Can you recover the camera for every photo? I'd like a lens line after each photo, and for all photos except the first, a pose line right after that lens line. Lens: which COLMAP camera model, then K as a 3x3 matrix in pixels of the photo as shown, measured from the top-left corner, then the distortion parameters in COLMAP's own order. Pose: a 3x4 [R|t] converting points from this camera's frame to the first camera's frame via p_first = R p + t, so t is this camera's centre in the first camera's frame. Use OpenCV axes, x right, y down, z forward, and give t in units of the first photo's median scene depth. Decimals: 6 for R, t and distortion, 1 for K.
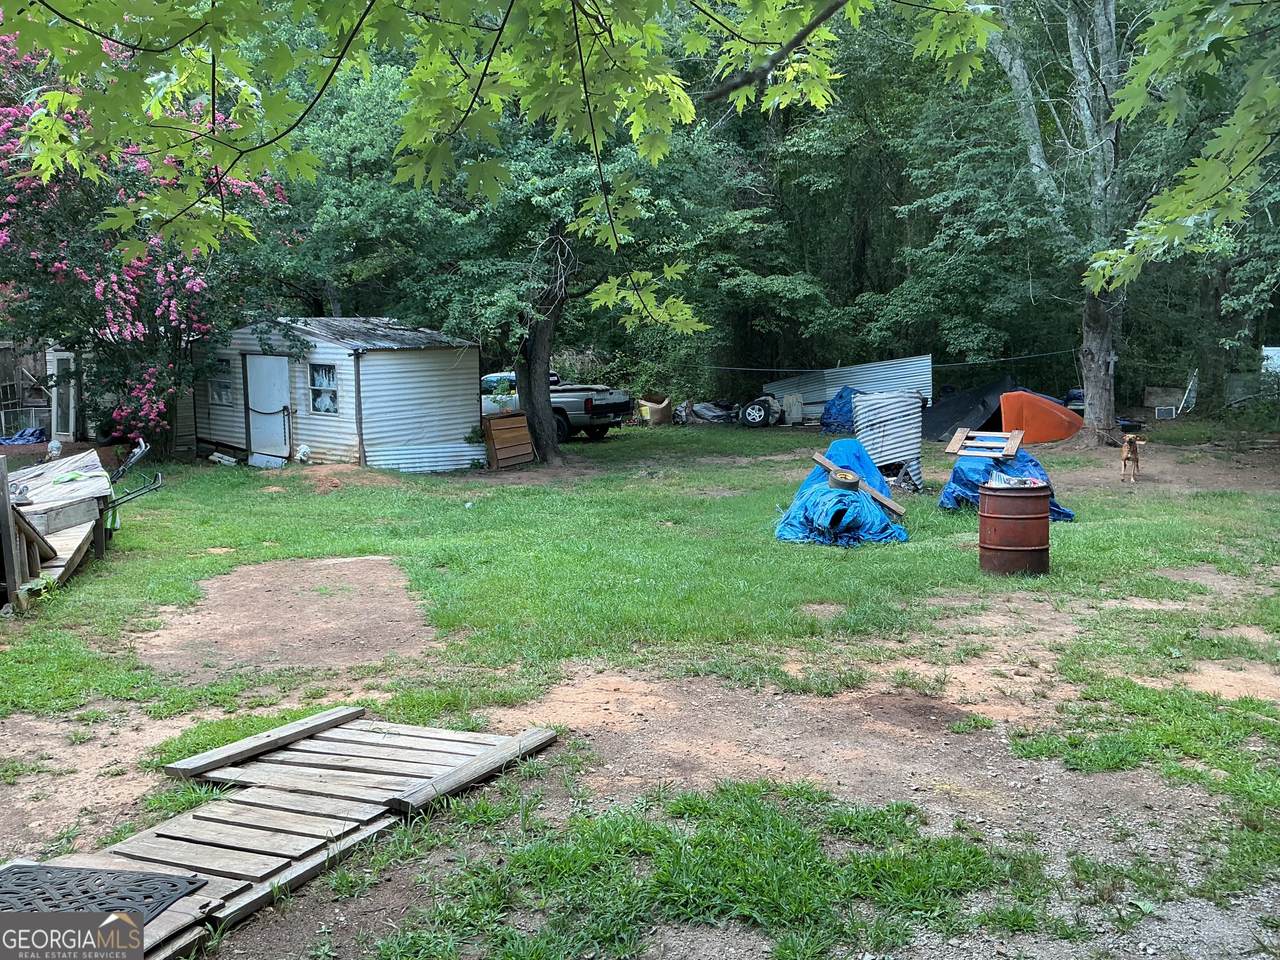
lens RADIAL K [[1099.1, 0, 644.6], [0, 1099.1, 487.5], [0, 0, 1]] dist [0.005129, 0.005629]
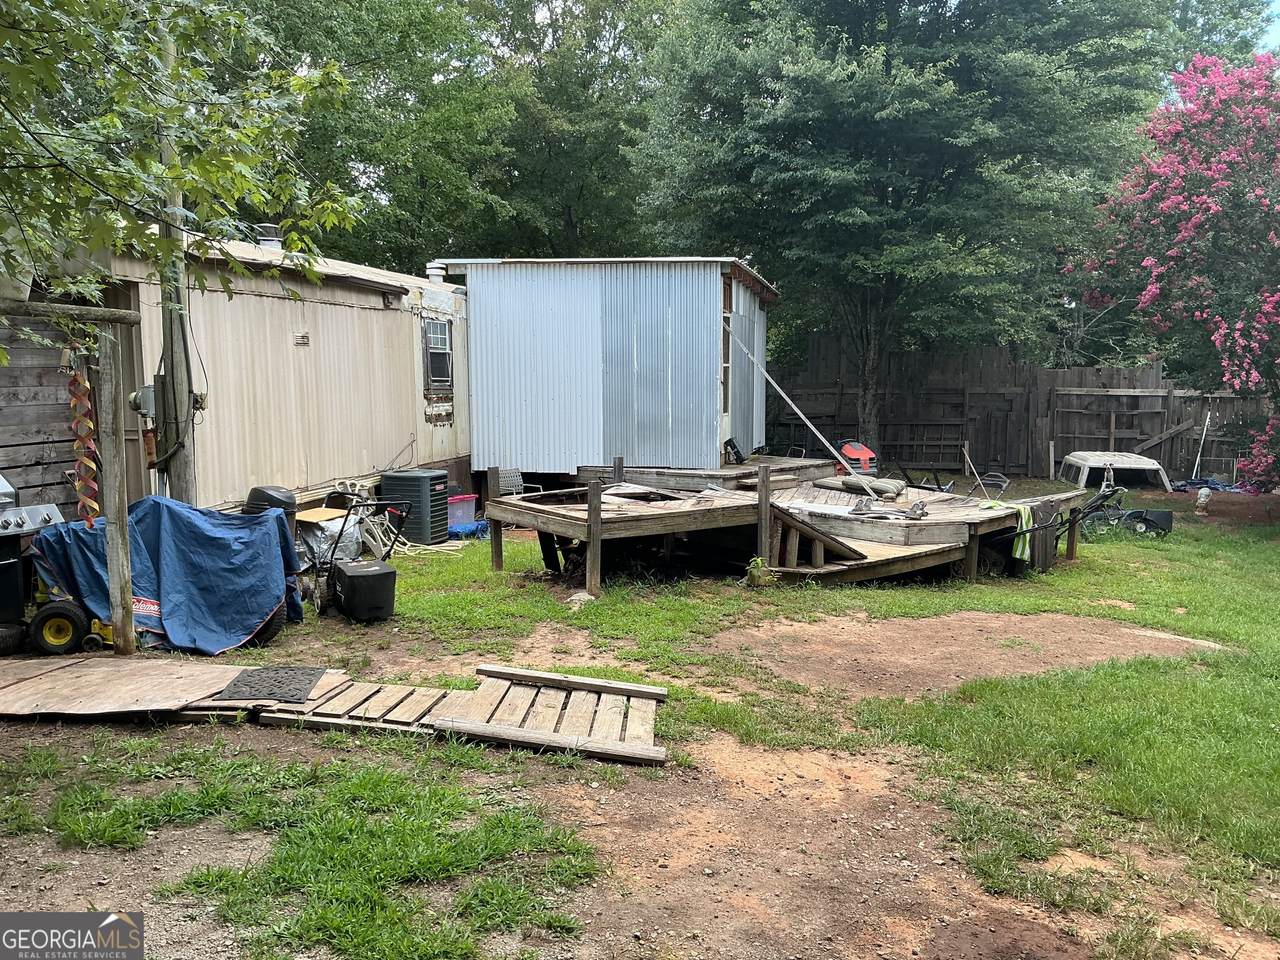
lens RADIAL K [[1099.1, 0, 644.6], [0, 1099.1, 487.5], [0, 0, 1]] dist [0.005129, 0.005629]
pose [[0.356342, 0.123365, -0.926176, 0.803030], [-0.167793, 0.983580, 0.066453, -0.083089], [0.919166, 0.131726, 0.371191, 0.571865]]
